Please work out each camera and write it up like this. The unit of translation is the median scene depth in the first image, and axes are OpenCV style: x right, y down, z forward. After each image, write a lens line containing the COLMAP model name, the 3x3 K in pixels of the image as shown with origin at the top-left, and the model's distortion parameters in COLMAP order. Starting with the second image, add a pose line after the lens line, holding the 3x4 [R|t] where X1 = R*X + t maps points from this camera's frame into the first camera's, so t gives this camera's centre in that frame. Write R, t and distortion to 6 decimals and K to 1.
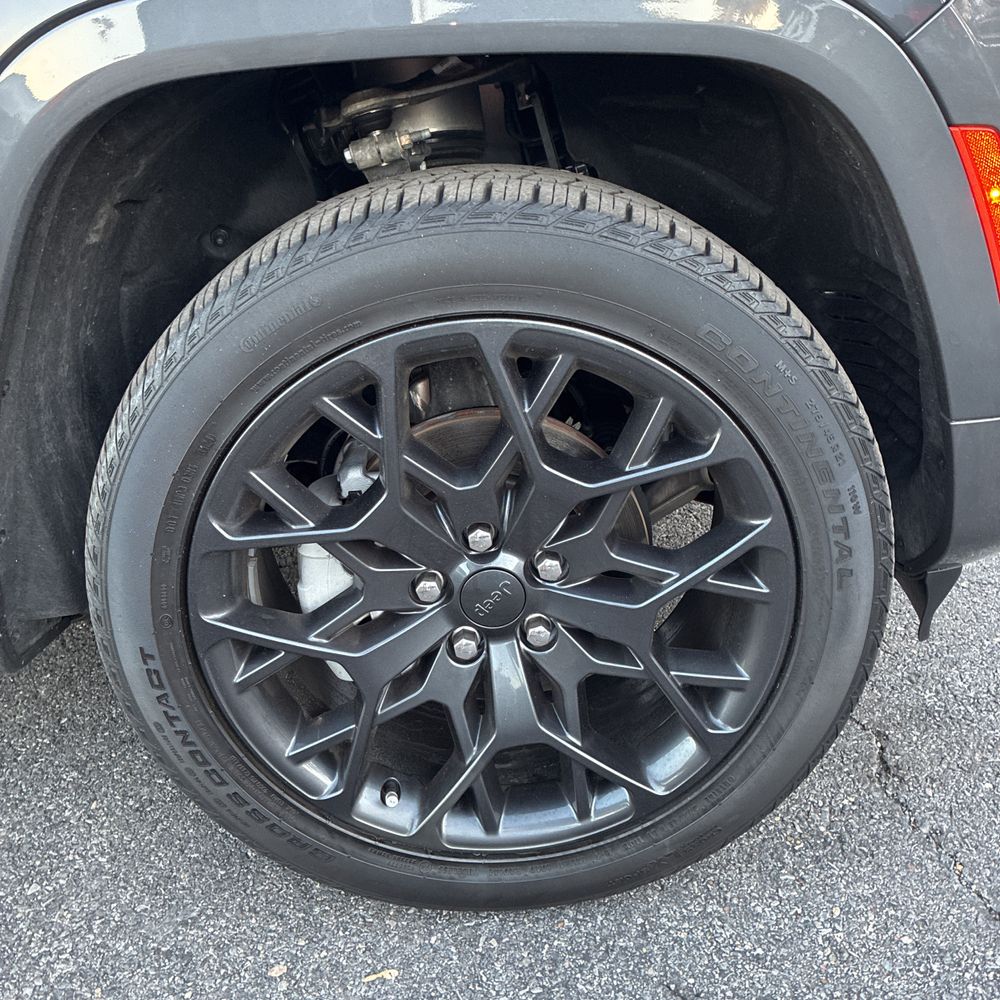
lens RADIAL K [[994.5, 0, 494.0], [0, 994.5, 493.8], [0, 0, 1]] dist [0.035810, -0.025571]
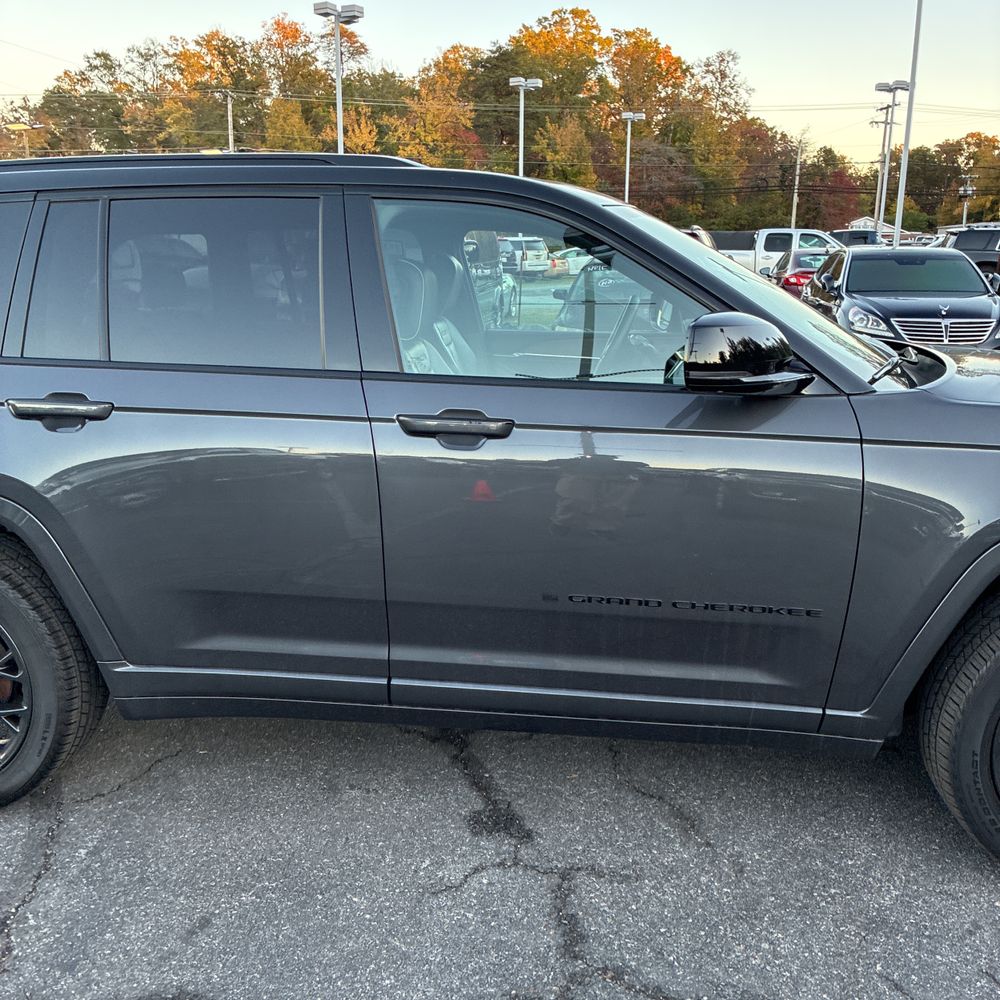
lens RADIAL K [[1012.9, 0, 499.8], [0, 1012.9, 506.0], [0, 0, 1]] dist [0.011039, 0.030227]
pose [[0.991905, 0.088387, -0.091167, -1.300039], [-0.102271, 0.981639, -0.161016, 0.083138], [0.075261, 0.169037, 0.982732, -1.625567]]
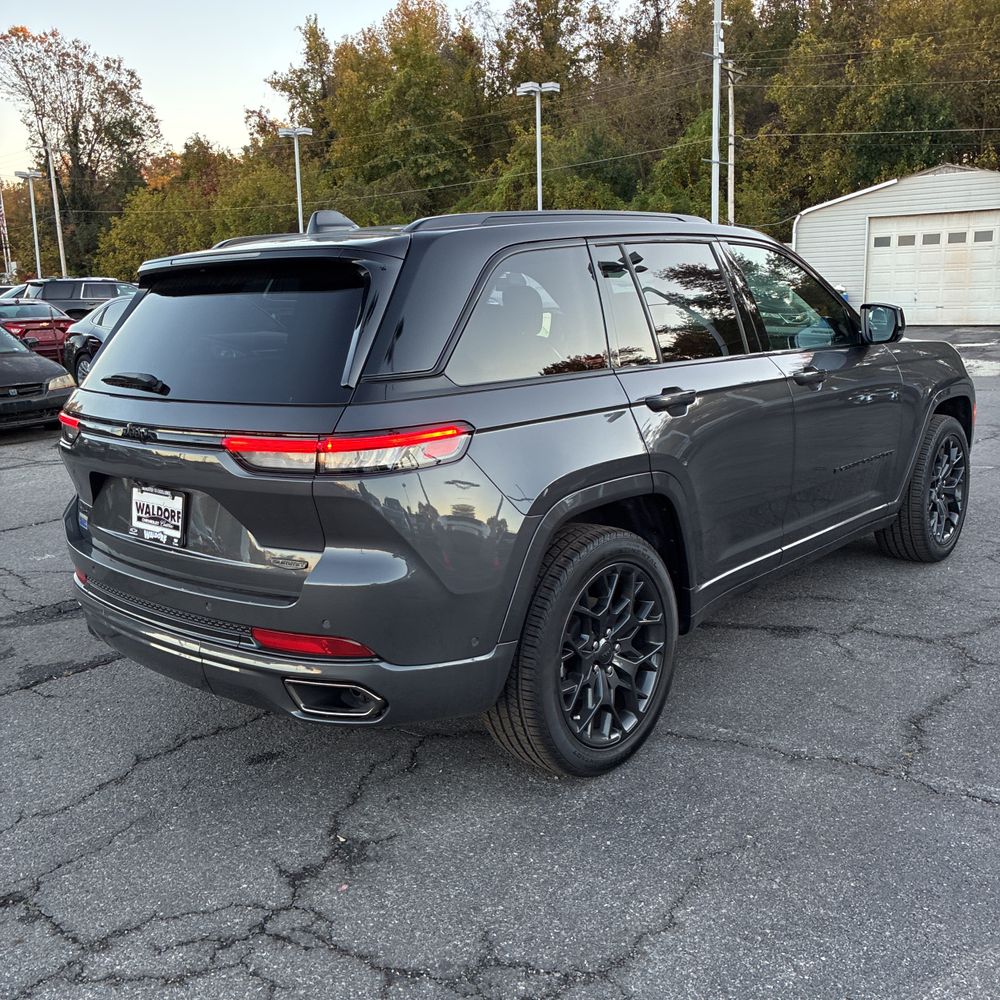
lens RADIAL K [[994.5, 0, 494.0], [0, 994.5, 493.8], [0, 0, 1]] dist [0.035810, -0.025571]
pose [[0.666414, -0.115073, 0.736648, -5.553166], [0.295914, 0.947690, -0.119661, 0.060451], [-0.684344, 0.297729, 0.665606, -0.929554]]
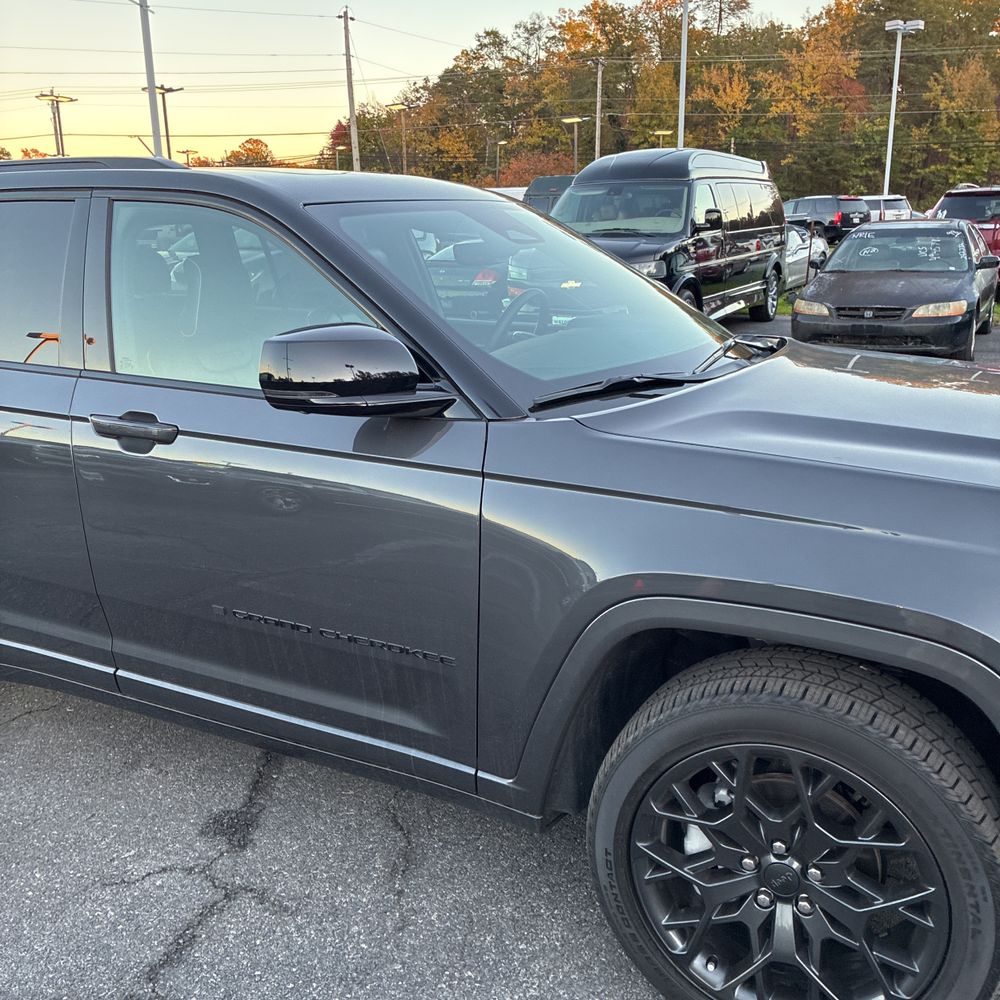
lens RADIAL K [[1012.1, 0, 504.9], [0, 1012.1, 488.7], [0, 0, 1]] dist [0.030055, -0.013273]
pose [[0.891545, 0.163832, -0.422263, 0.227025], [-0.219161, 0.971923, -0.085634, -0.338440], [0.396378, 0.168891, 0.902419, -1.099641]]
